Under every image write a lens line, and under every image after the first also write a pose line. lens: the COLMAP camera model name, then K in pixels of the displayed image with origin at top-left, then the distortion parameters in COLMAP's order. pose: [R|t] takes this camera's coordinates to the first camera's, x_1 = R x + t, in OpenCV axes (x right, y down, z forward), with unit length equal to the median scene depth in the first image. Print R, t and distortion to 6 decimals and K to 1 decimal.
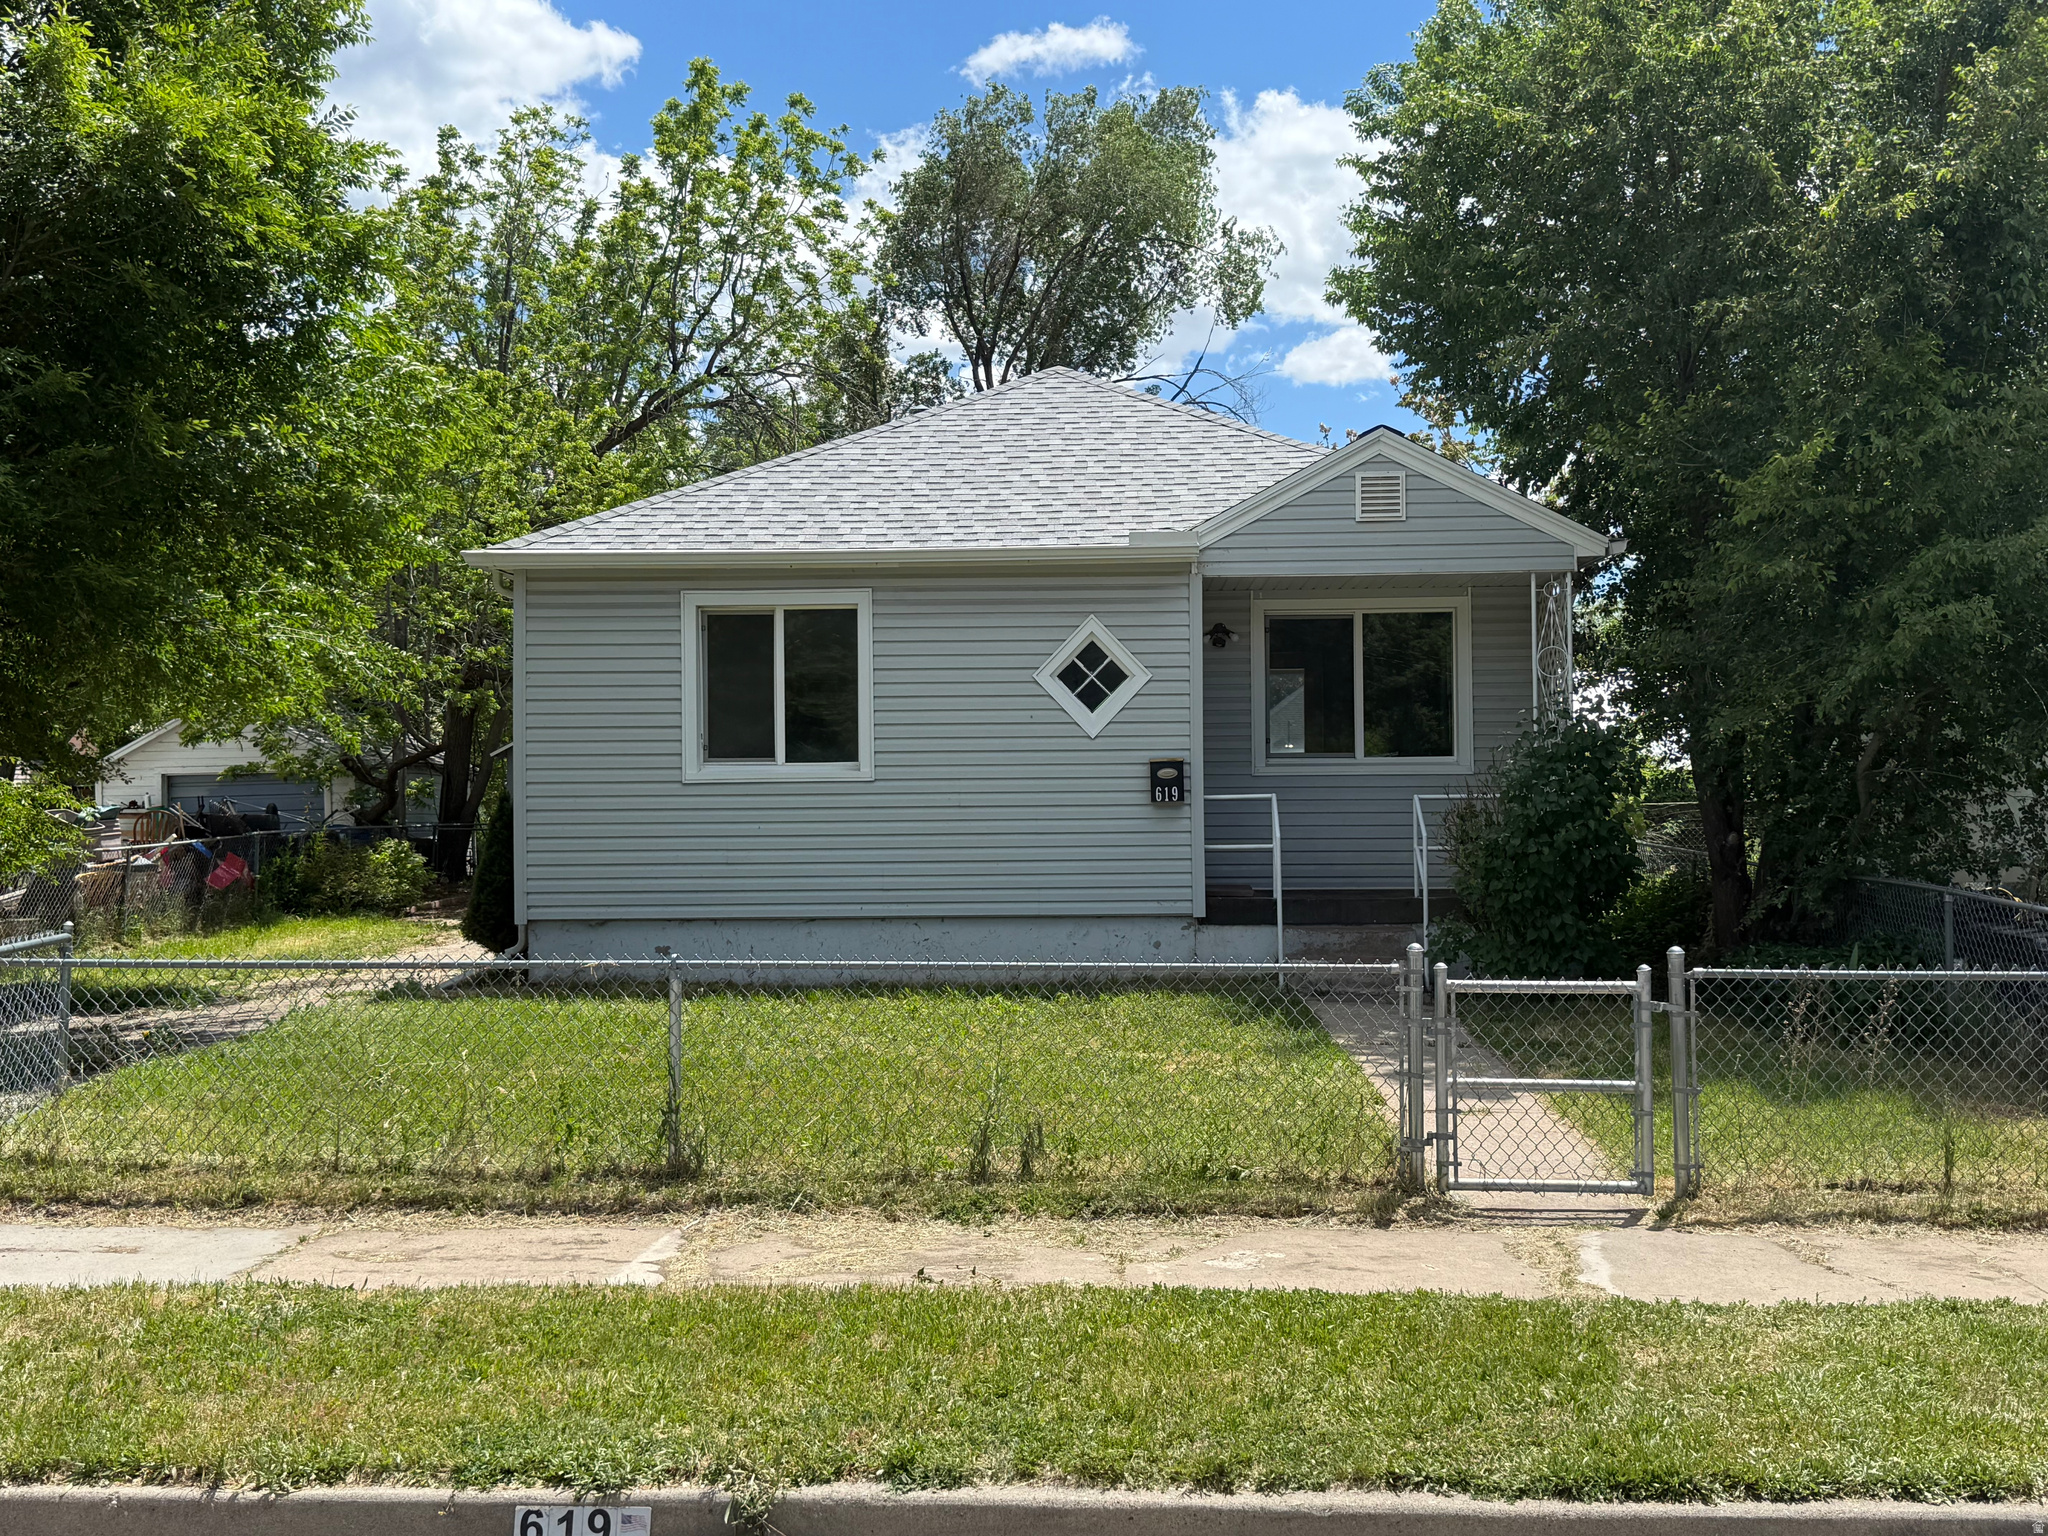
lens RADIAL K [[2196.5, 0, 1024.7], [0, 2196.5, 761.2], [0, 0, 1]] dist [0.055740, 0.000000]
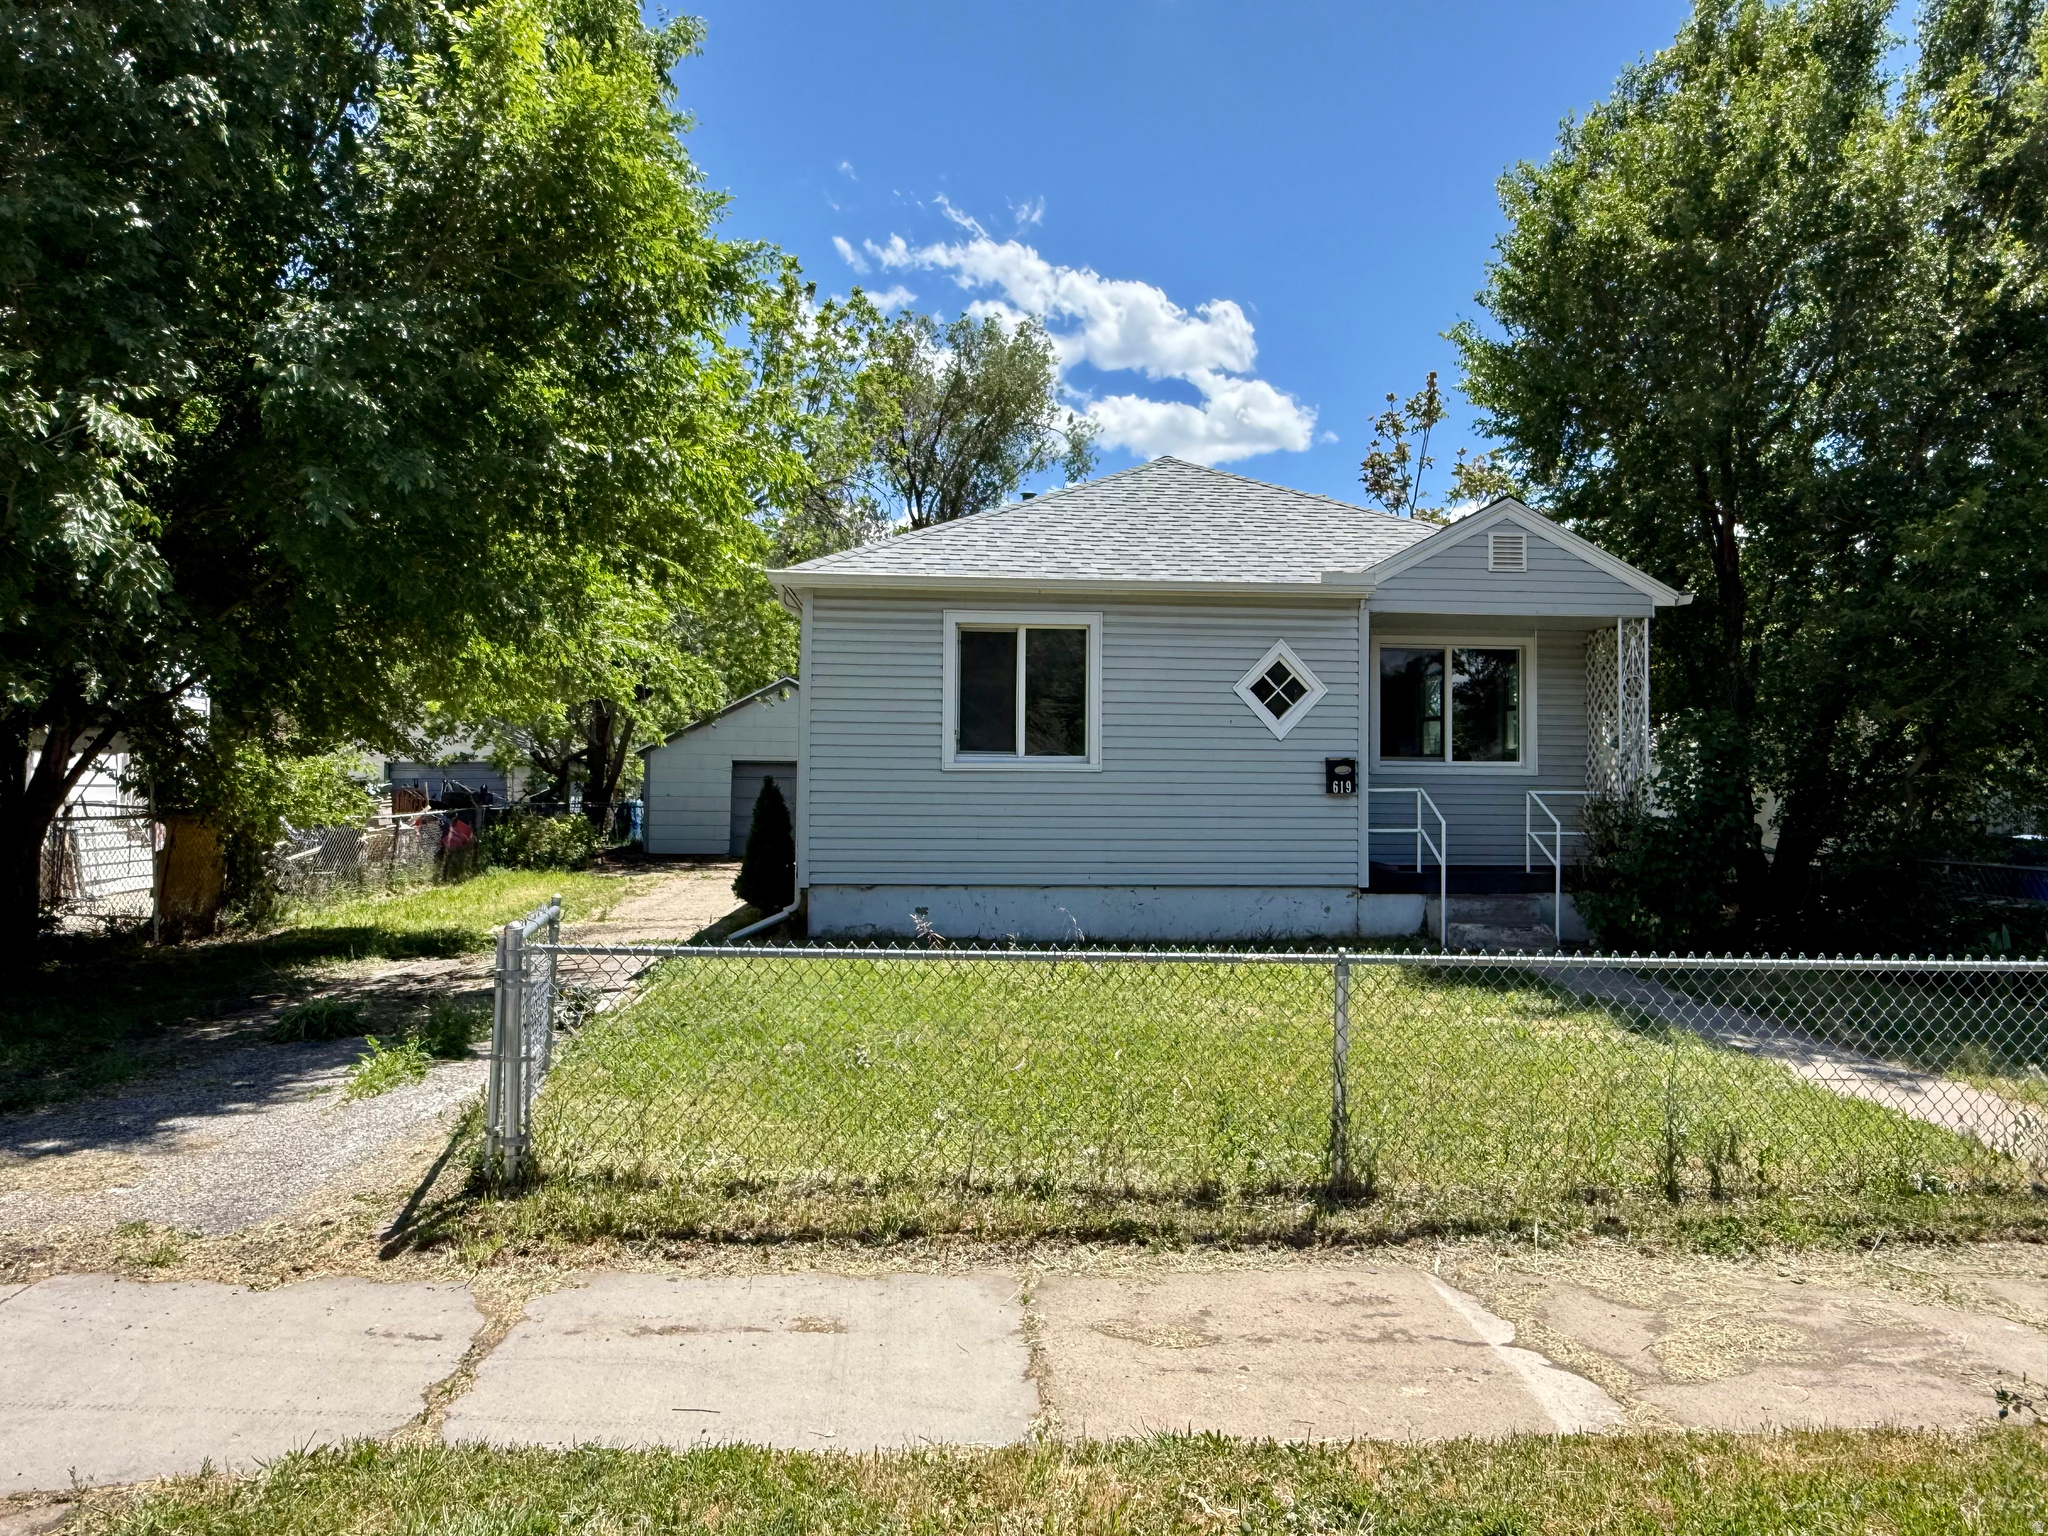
lens RADIAL K [[1381.0, 0, 1023.1], [0, 1381.0, 779.3], [0, 0, 1]] dist [0.016090, 0.002051]
pose [[0.993772, 0.018761, 0.109842, -0.195060], [-0.019483, 0.999795, 0.005509, 0.009753], [-0.109717, -0.007614, 0.993934, 0.248238]]
